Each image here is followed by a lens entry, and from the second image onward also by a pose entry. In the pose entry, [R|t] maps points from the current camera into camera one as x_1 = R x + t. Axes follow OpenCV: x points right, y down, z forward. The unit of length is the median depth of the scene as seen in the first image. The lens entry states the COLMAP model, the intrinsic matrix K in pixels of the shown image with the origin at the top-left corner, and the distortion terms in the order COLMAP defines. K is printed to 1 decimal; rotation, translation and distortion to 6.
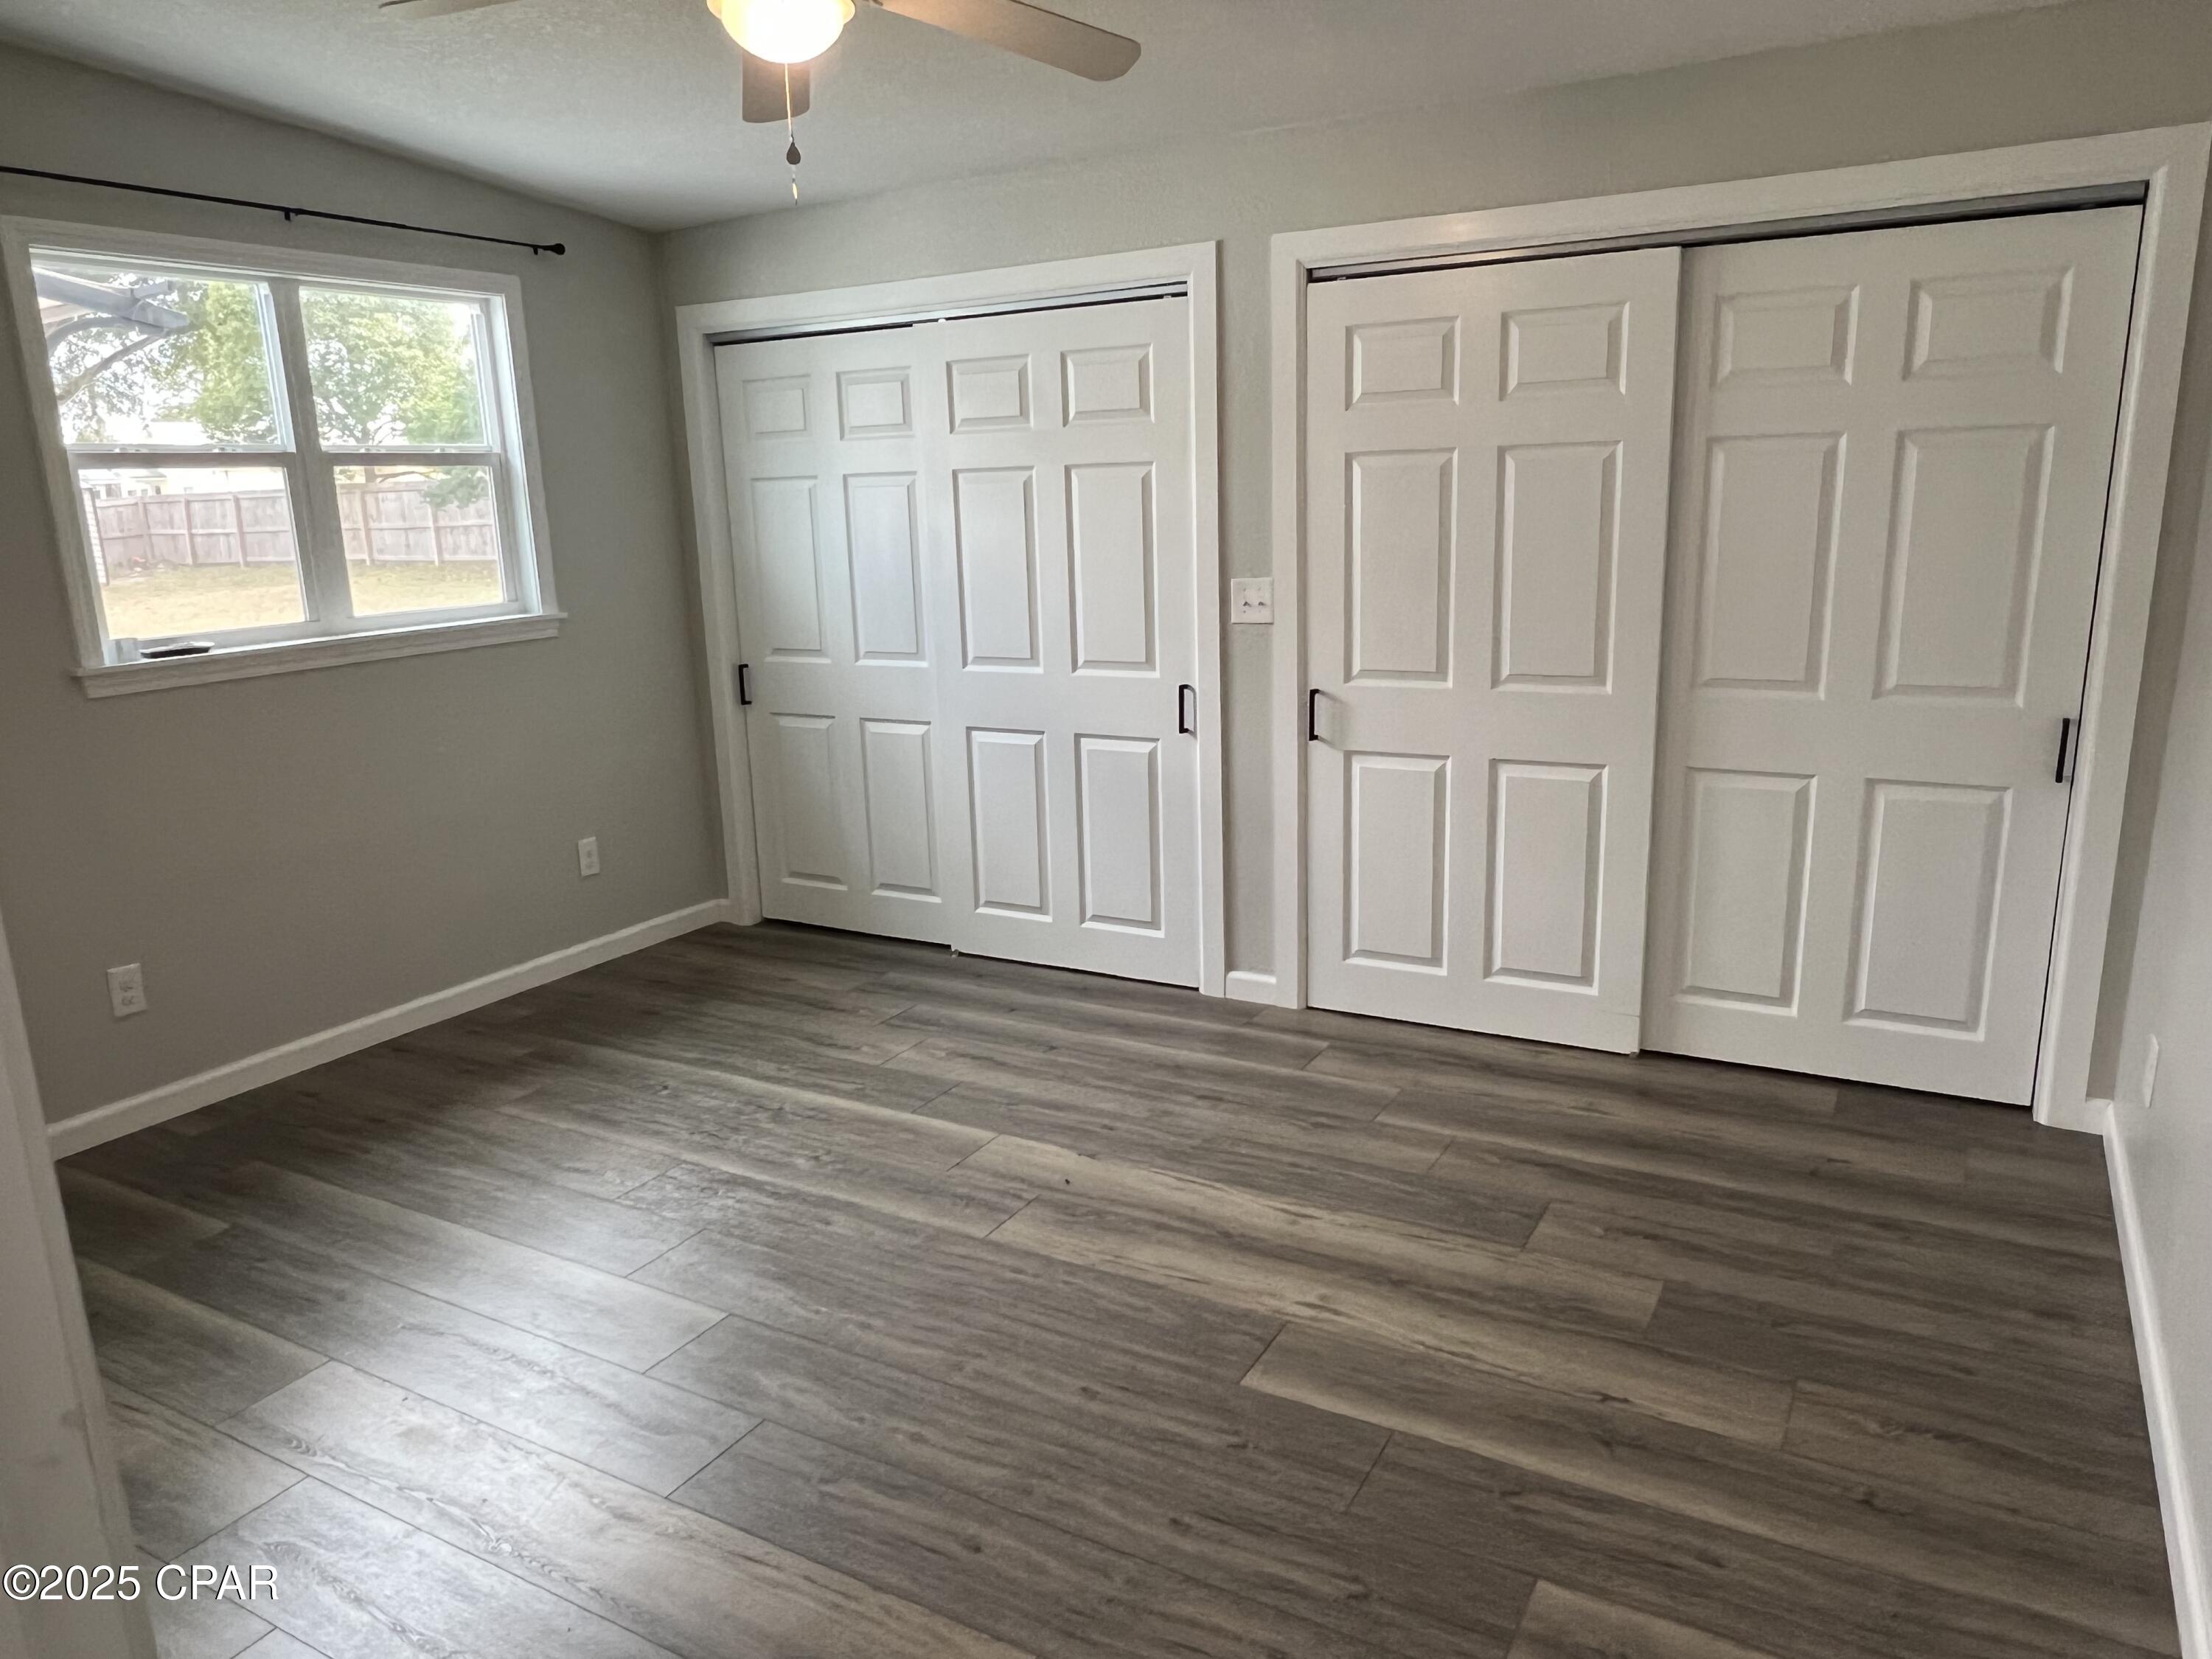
lens RADIAL K [[1491.0, 0, 1094.8], [0, 1491.0, 835.9], [0, 0, 1]] dist [-0.002637, -0.005006]
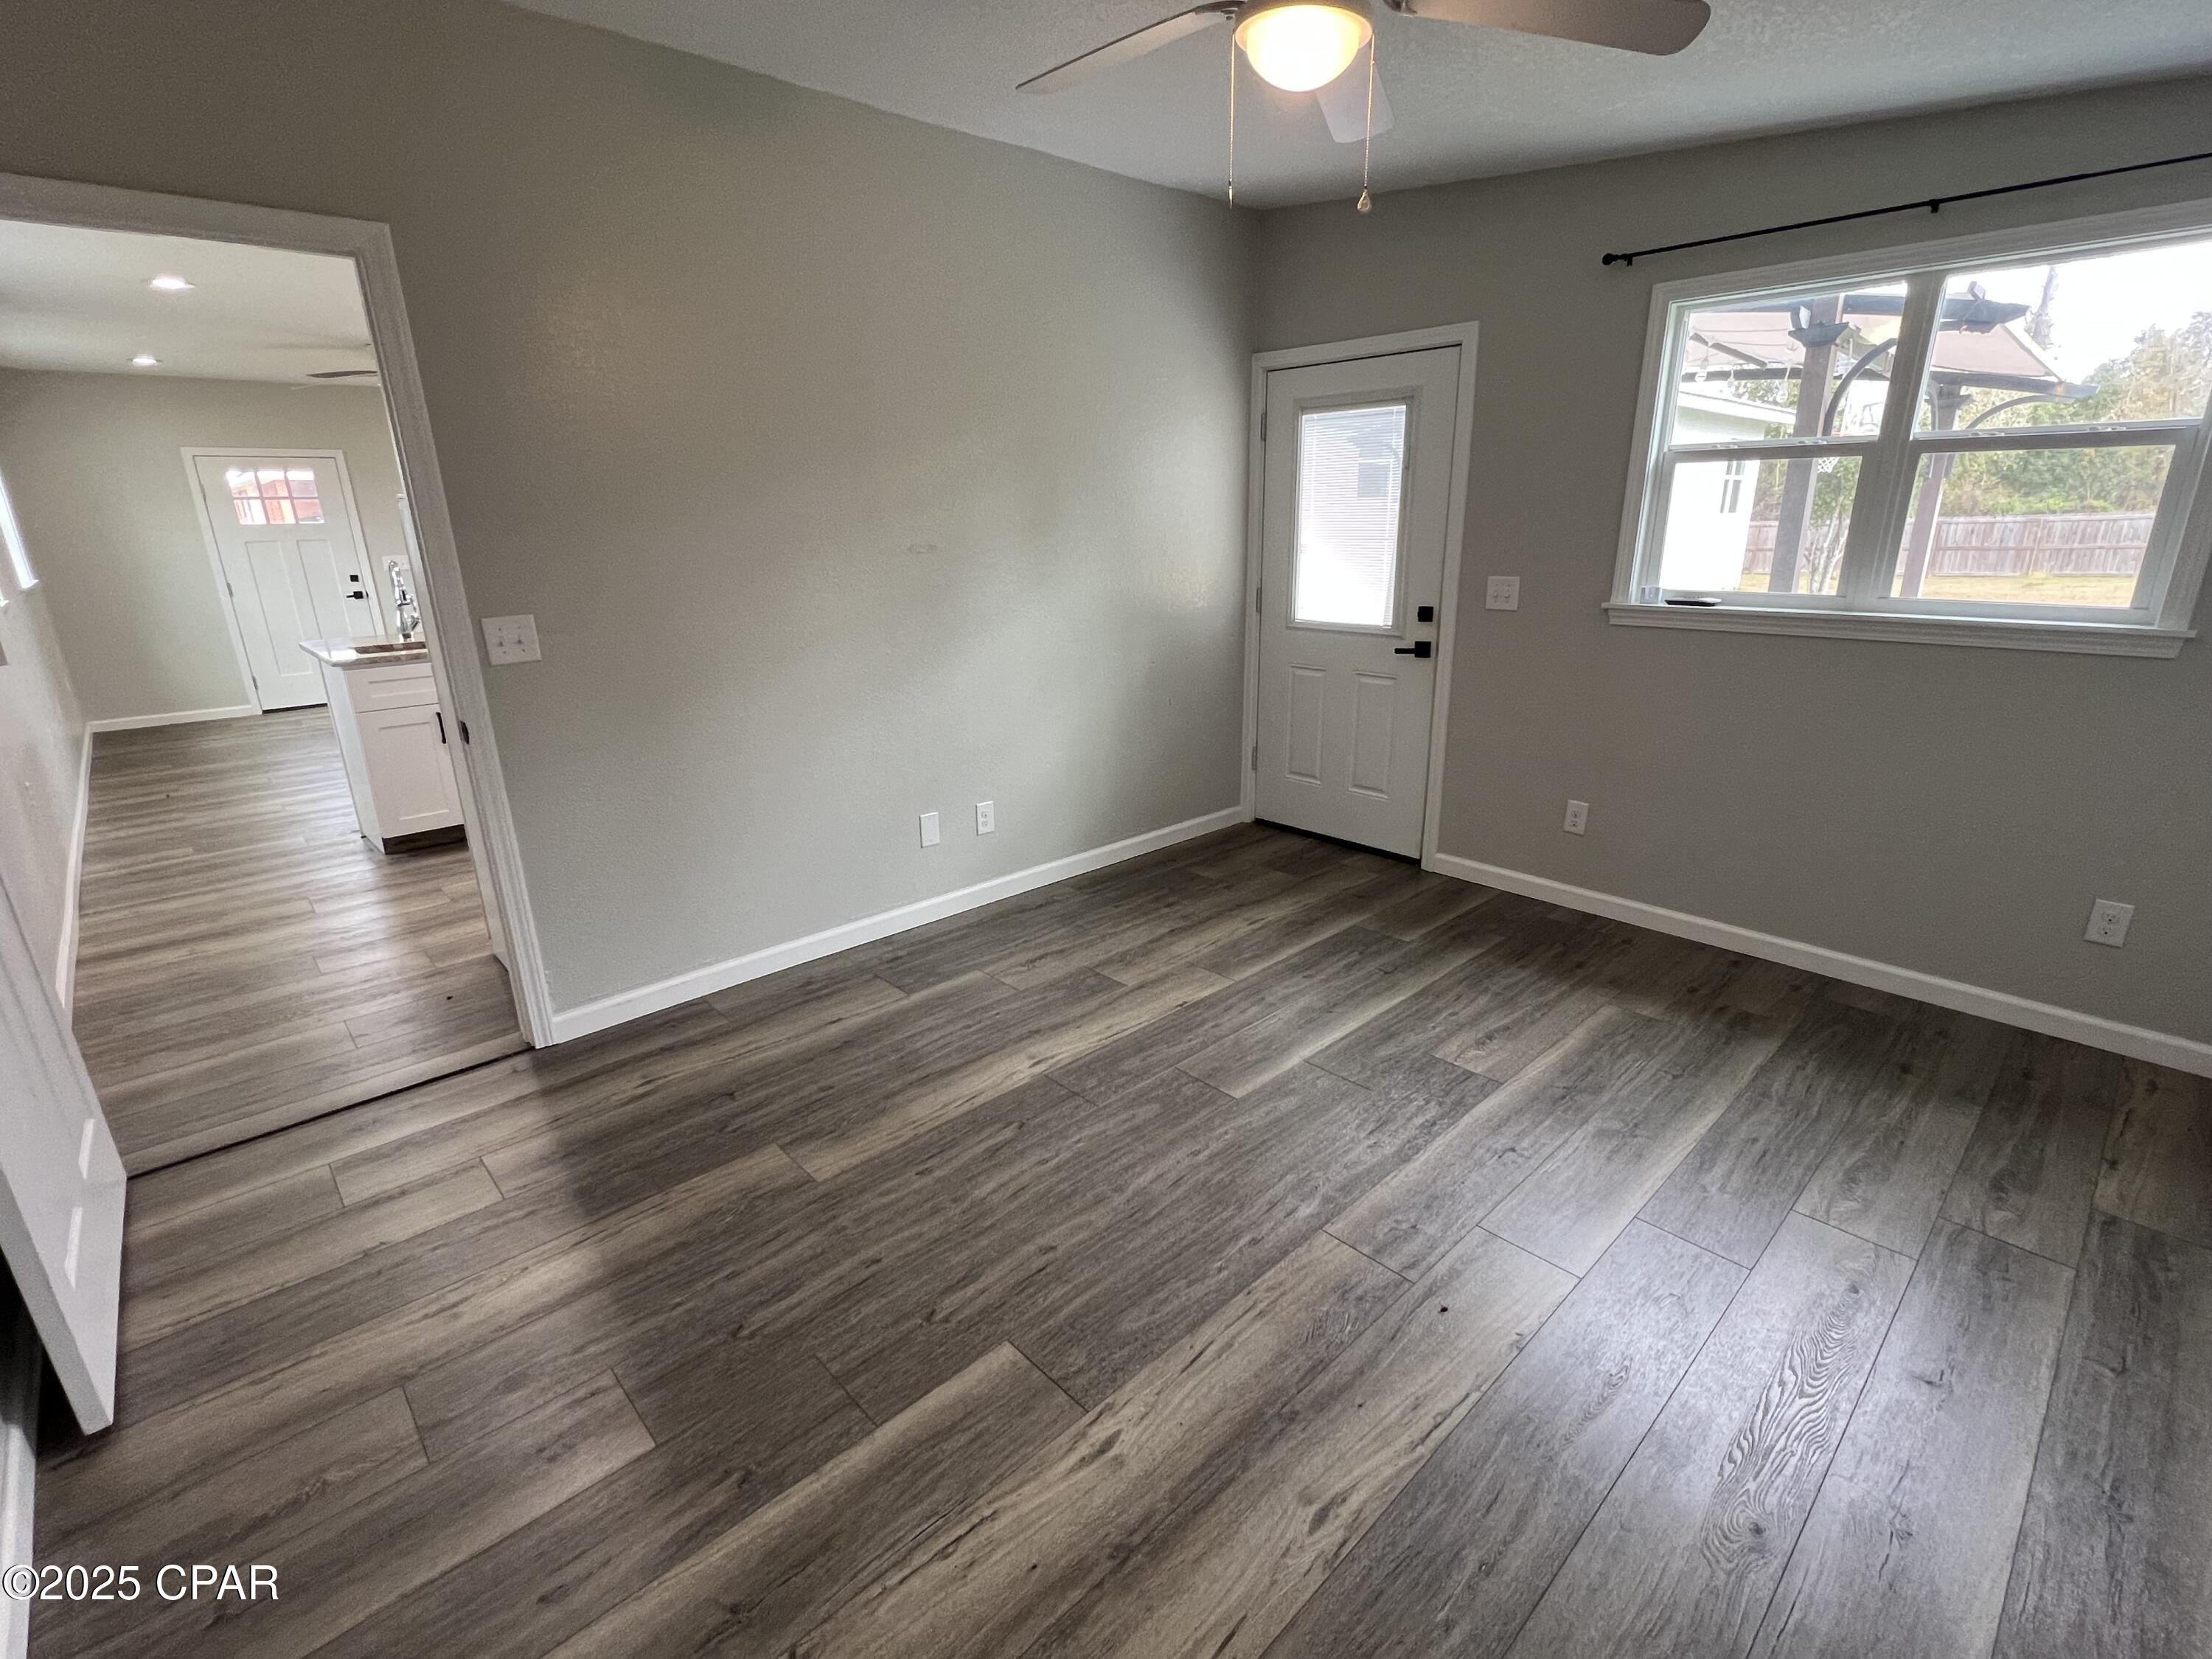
lens RADIAL K [[1024.0, 0, 1107.8], [0, 1024.0, 825.3], [0, 0, 1]] dist [-0.000335, 0.000114]
pose [[-0.283252, 0.315216, -0.905763, 0.419664], [-0.198577, 0.904699, 0.376945, -0.181213], [0.938262, 0.286634, -0.193663, 0.726226]]
